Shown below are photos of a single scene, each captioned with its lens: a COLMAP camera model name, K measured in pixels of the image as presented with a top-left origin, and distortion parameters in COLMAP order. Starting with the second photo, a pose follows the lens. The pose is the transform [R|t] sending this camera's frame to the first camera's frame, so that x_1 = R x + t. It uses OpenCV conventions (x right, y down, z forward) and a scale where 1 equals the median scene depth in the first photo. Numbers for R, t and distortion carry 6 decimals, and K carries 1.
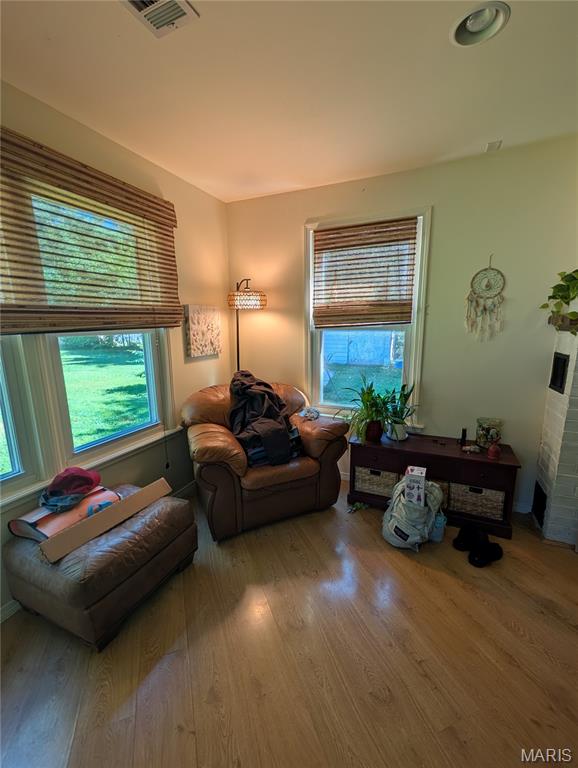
lens RADIAL K [[334.1, 0, 289.7], [0, 334.1, 385.7], [0, 0, 1]] dist [-0.003618, 0.000184]
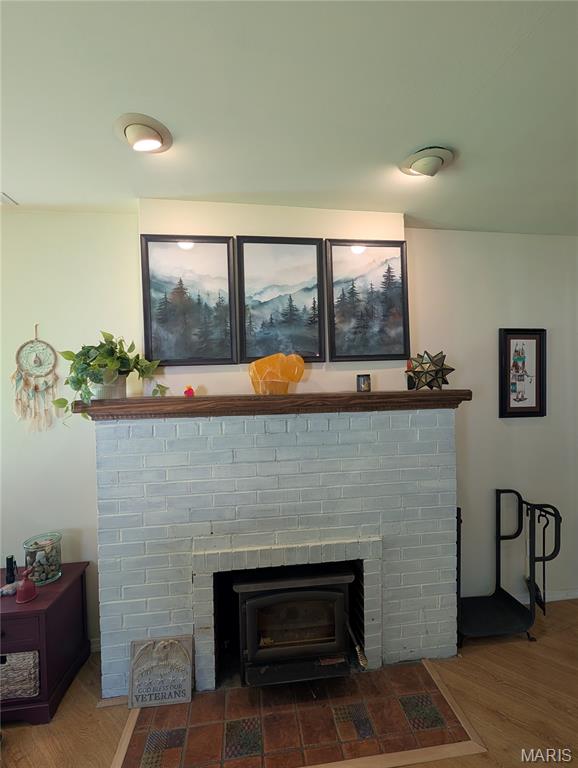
lens RADIAL K [[334.1, 0, 287.4], [0, 334.1, 384.5], [0, 0, 1]] dist [-0.003618, 0.000184]
pose [[0.855564, -0.009919, 0.517602, 0.684173], [0.111550, 0.979862, -0.165609, -0.046816], [-0.505536, 0.199427, 0.839442, 0.042407]]
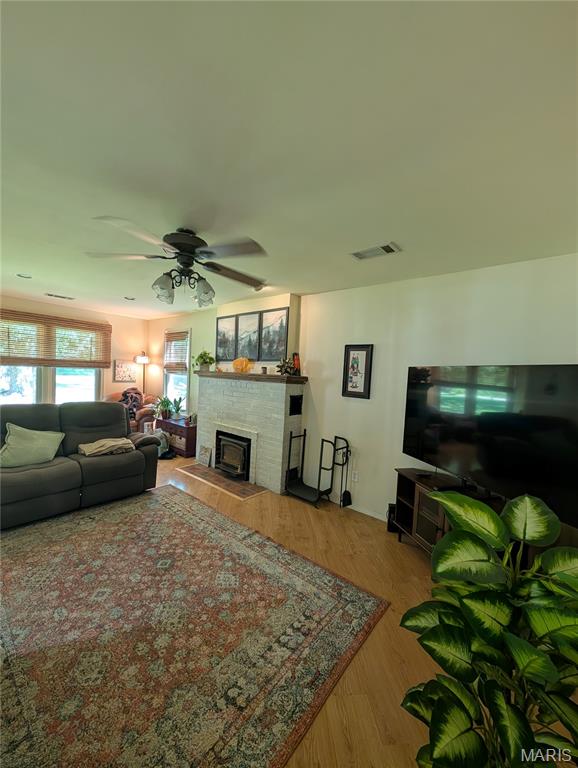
lens RADIAL K [[303.3, 0, 288.5], [0, 303.3, 383.5], [0, 0, 1]] dist [0.001676, 0.000044]
pose [[0.956107, 0.069439, -0.284671, 1.860021], [-0.115336, 0.982274, -0.147769, 0.147640], [0.269364, 0.174116, 0.947168, -0.955182]]
